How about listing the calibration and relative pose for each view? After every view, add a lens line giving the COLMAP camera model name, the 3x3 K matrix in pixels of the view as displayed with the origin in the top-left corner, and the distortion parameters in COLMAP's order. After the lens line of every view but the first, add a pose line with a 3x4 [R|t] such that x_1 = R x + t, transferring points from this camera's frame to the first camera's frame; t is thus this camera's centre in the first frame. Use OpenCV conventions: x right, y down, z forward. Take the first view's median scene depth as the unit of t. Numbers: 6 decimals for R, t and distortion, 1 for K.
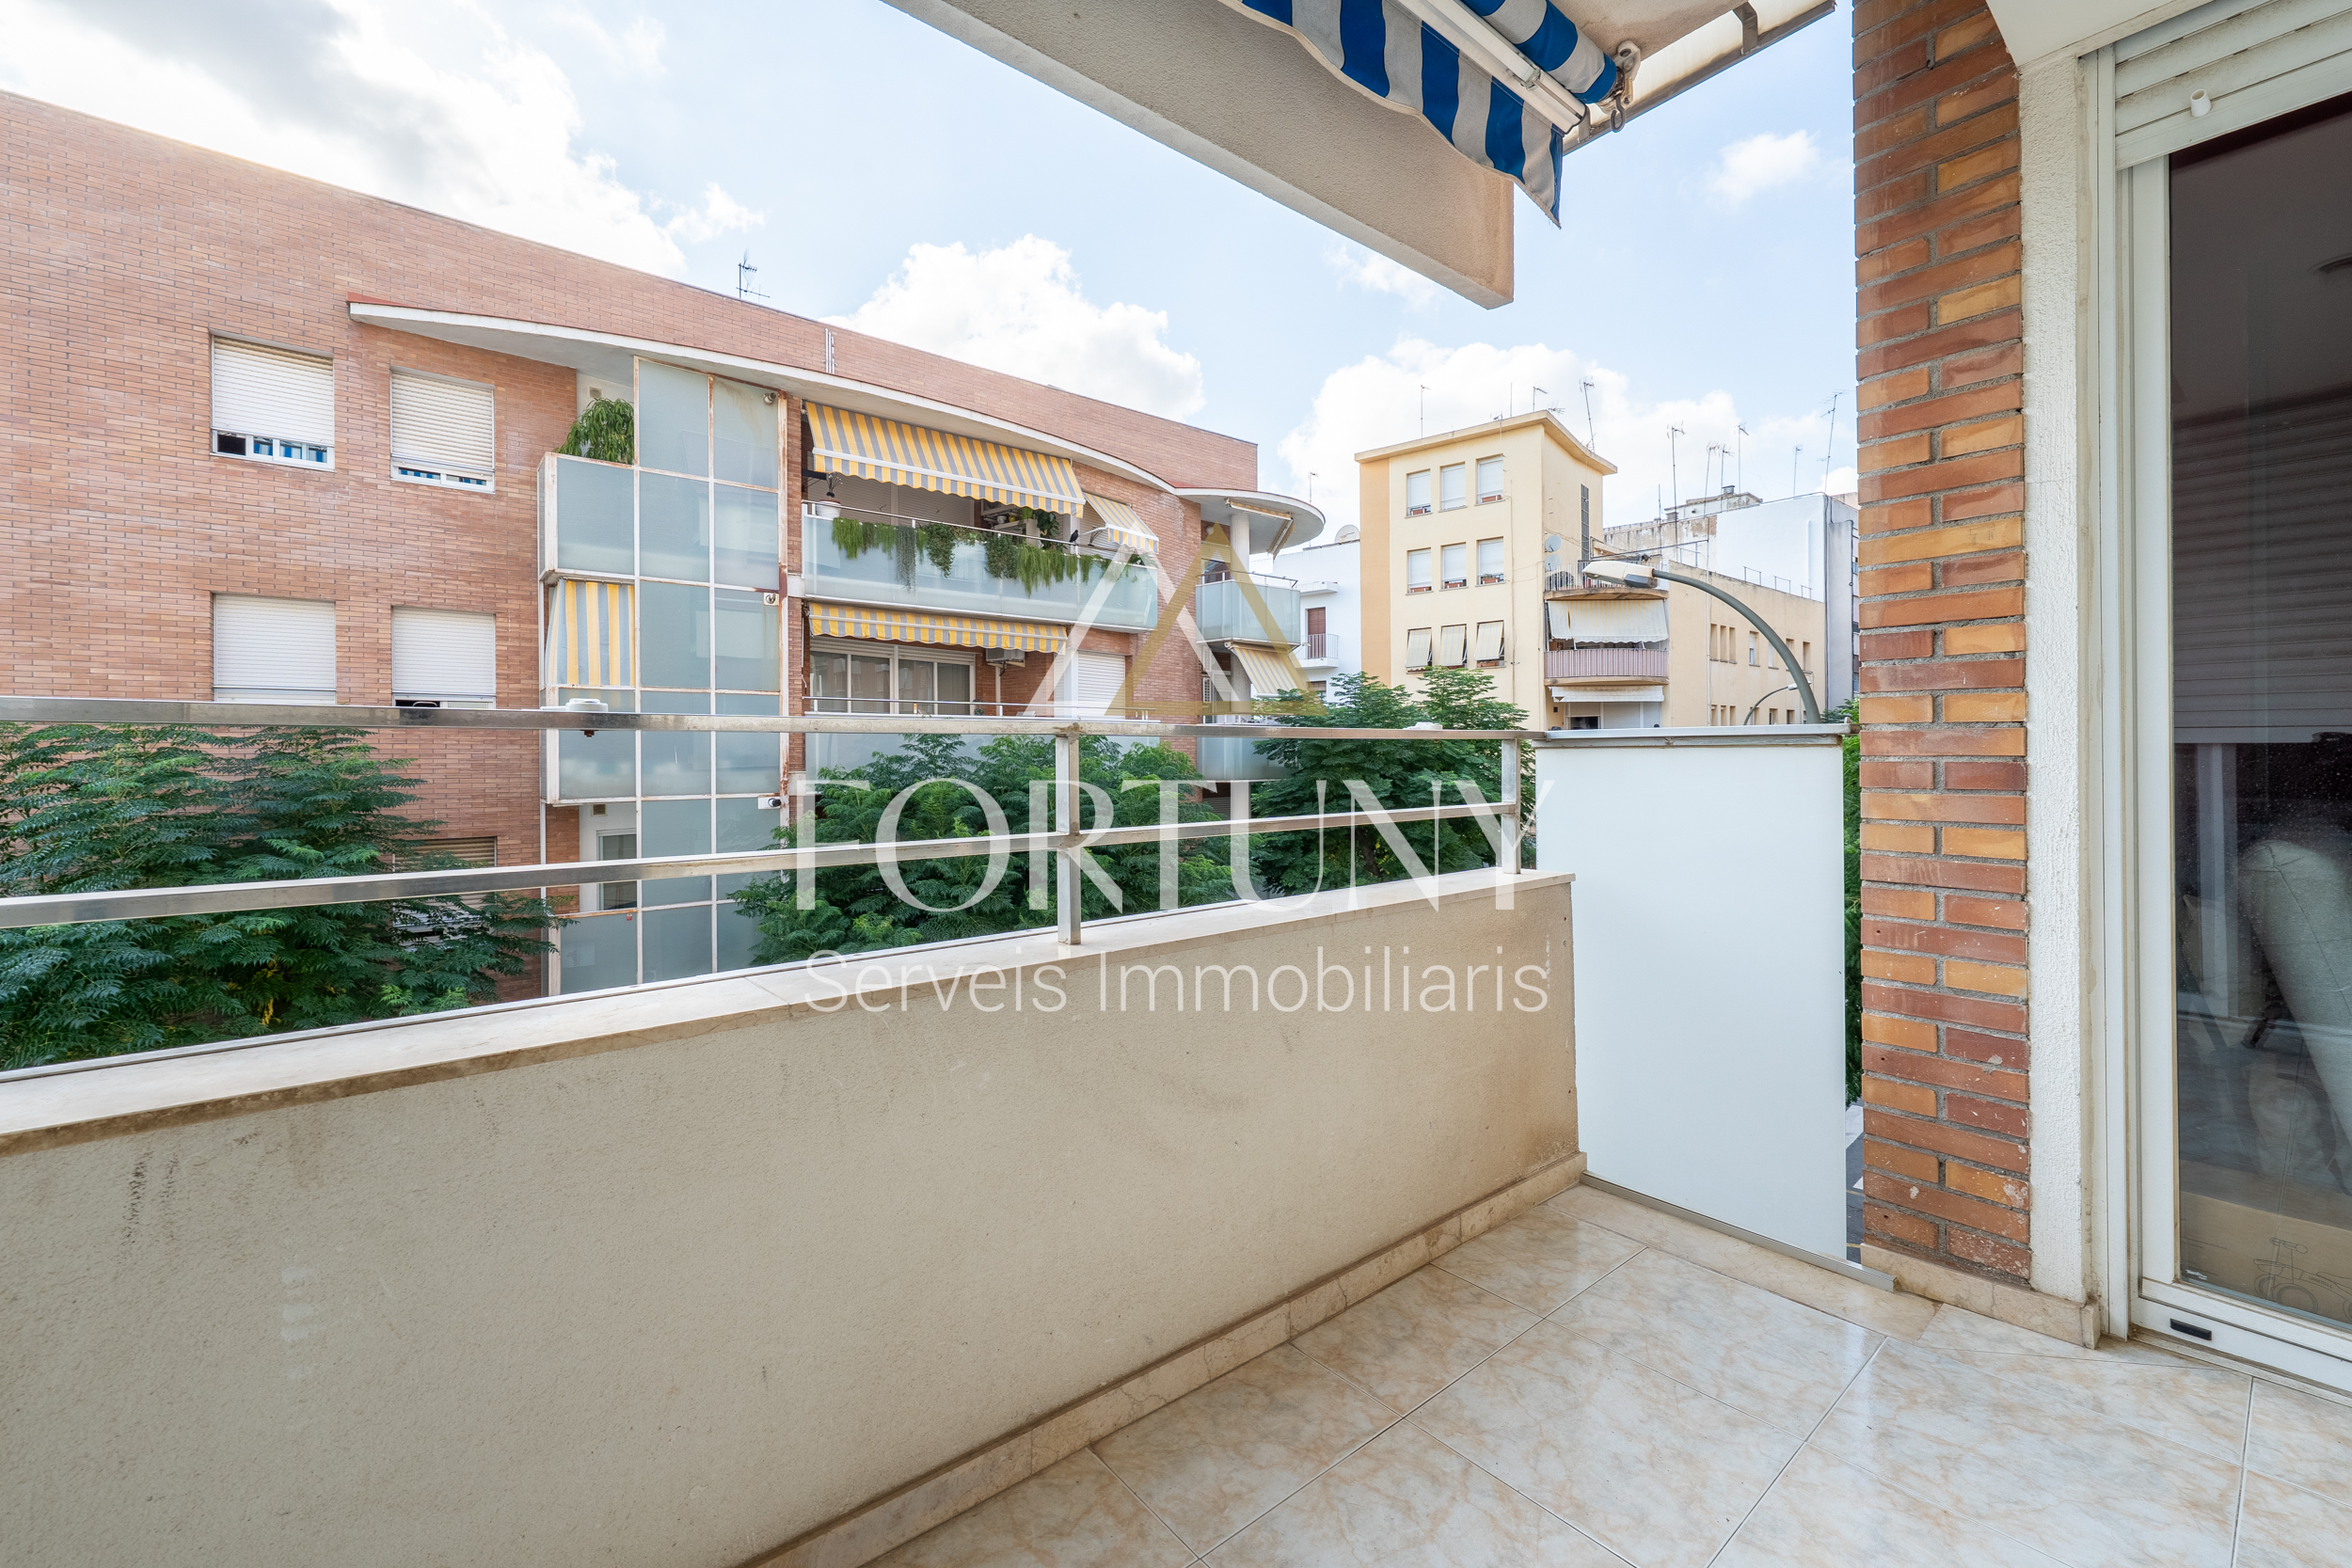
lens RADIAL K [[924.5, 0, 1172.8], [0, 924.5, 766.5], [0, 0, 1]] dist [0.000403, -0.000385]
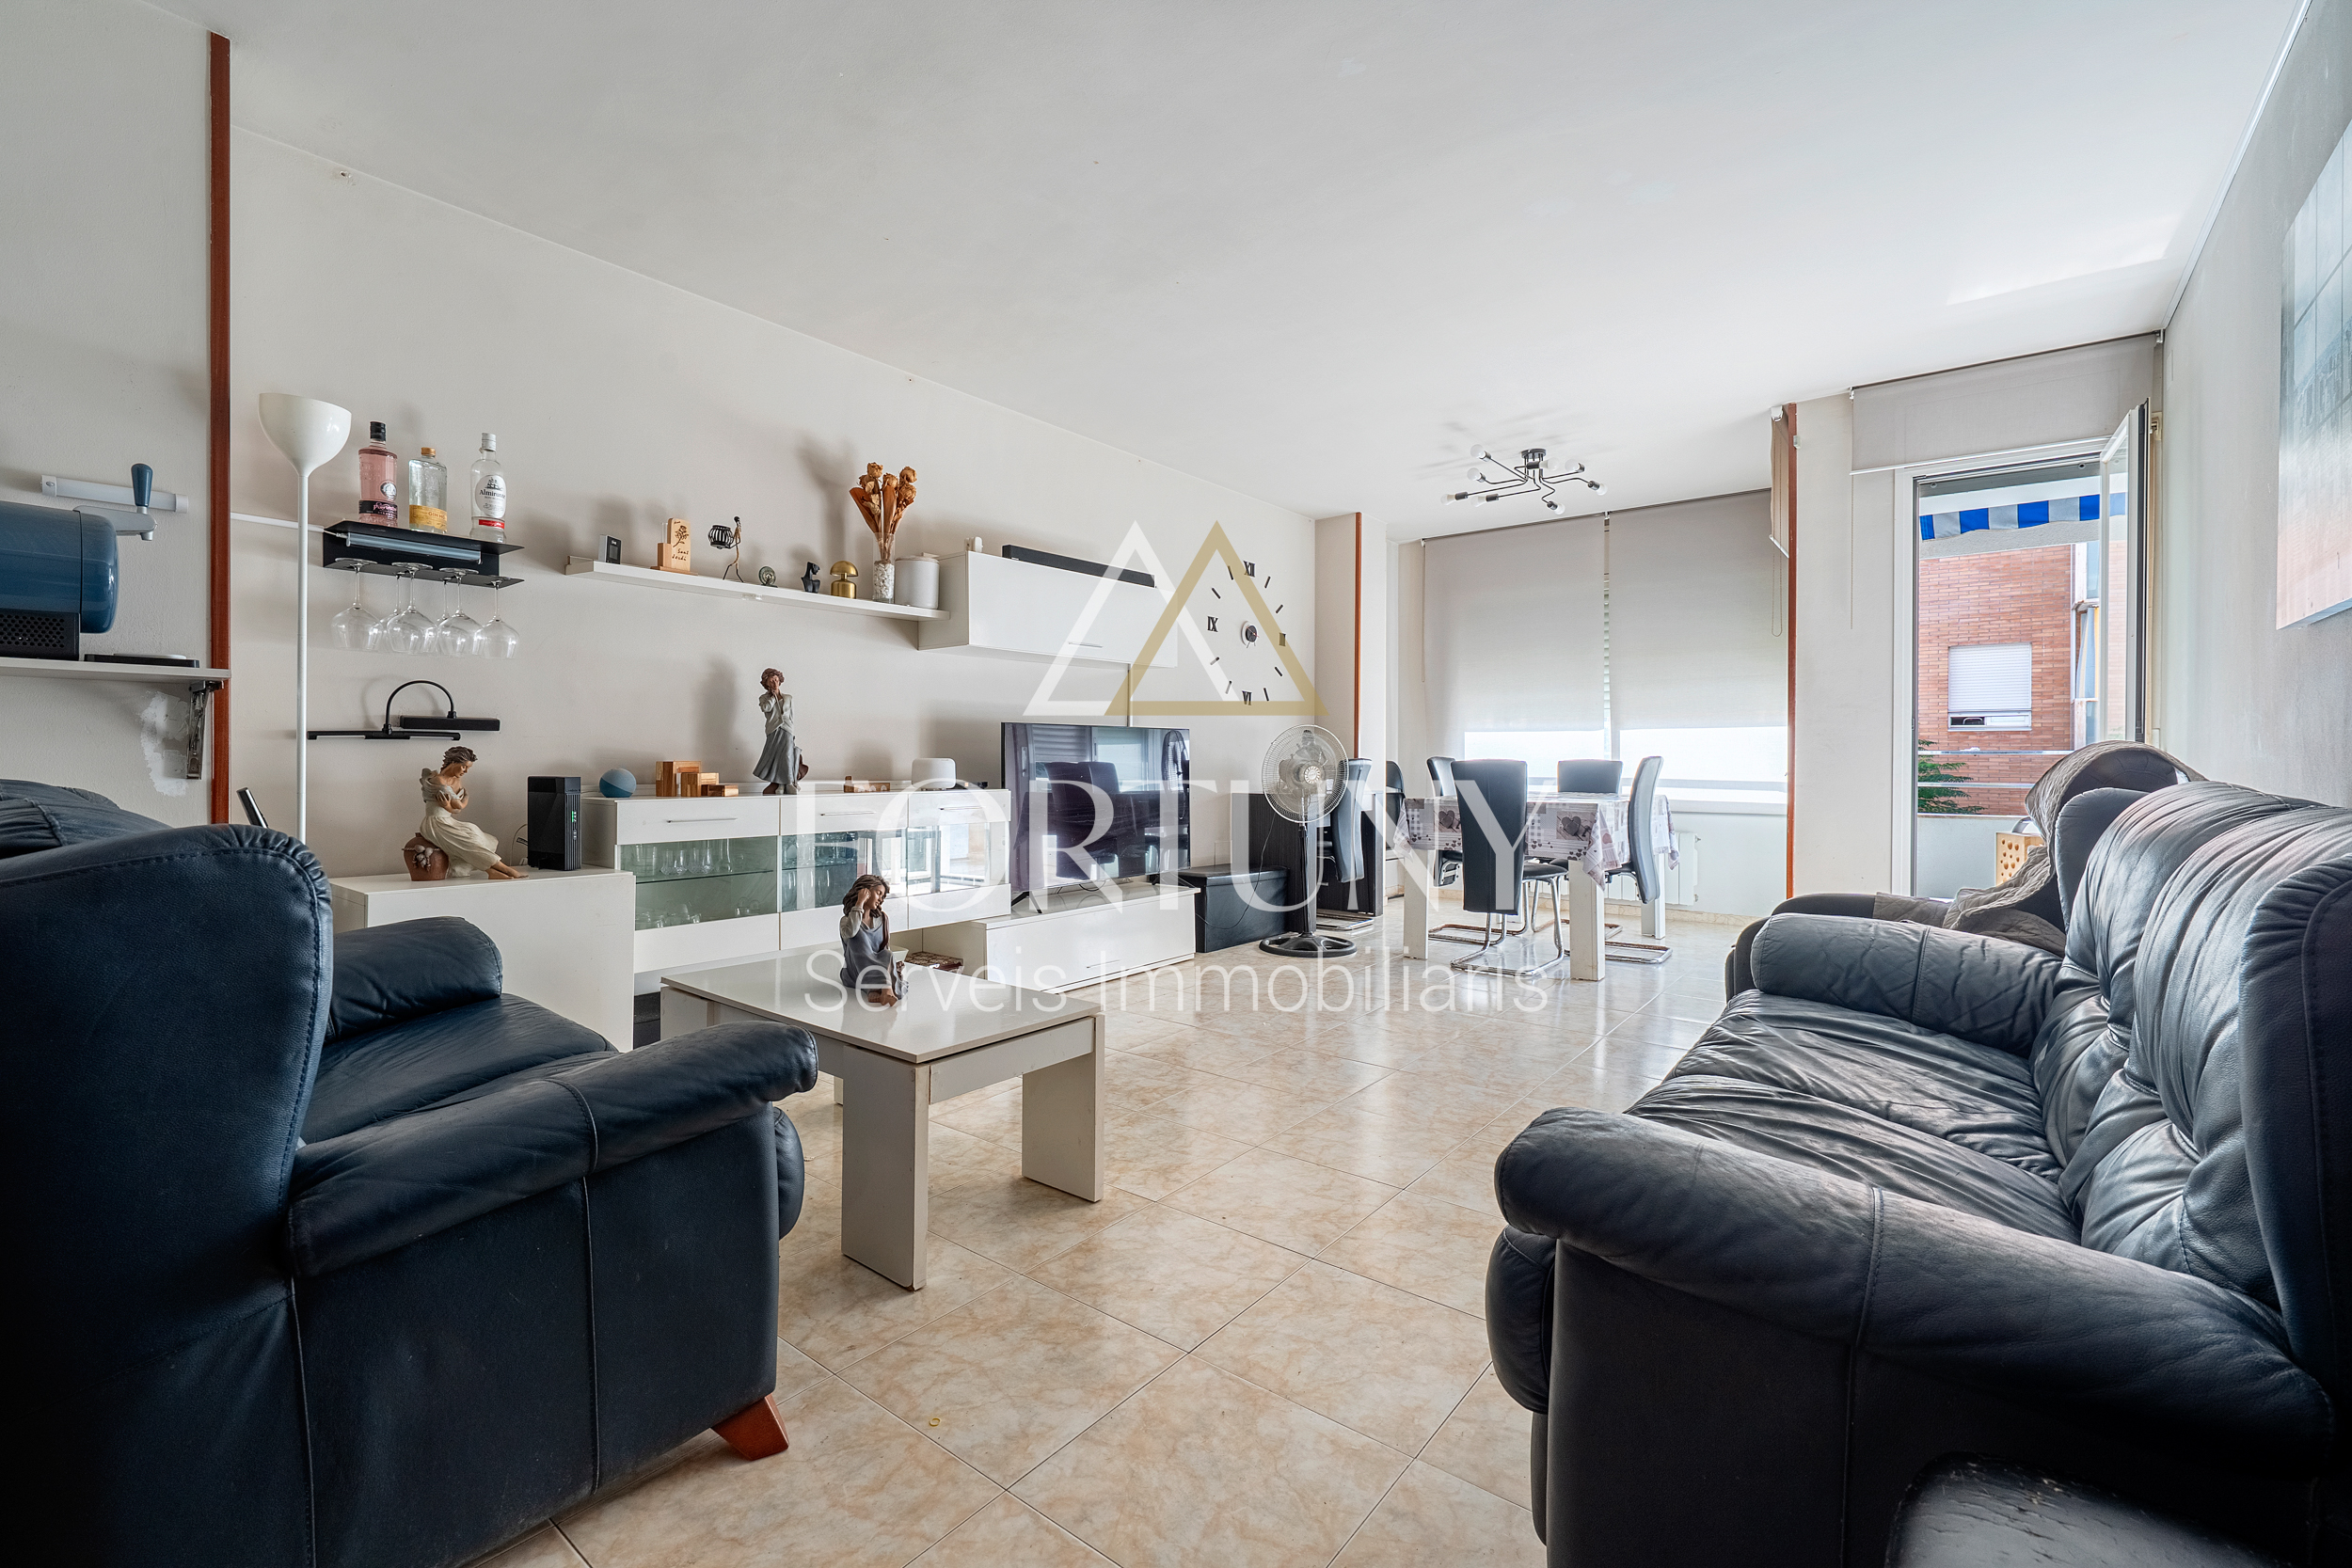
lens RADIAL K [[1000.4, 0, 1187.7], [0, 1000.4, 764.5], [0, 0, 1]] dist [0.000182, -0.000234]
pose [[0.215543, 0.008938, -0.976454, 0.305295], [-0.006062, 0.999951, 0.007816, -0.010269], [0.976476, 0.004234, 0.215586, -0.354272]]
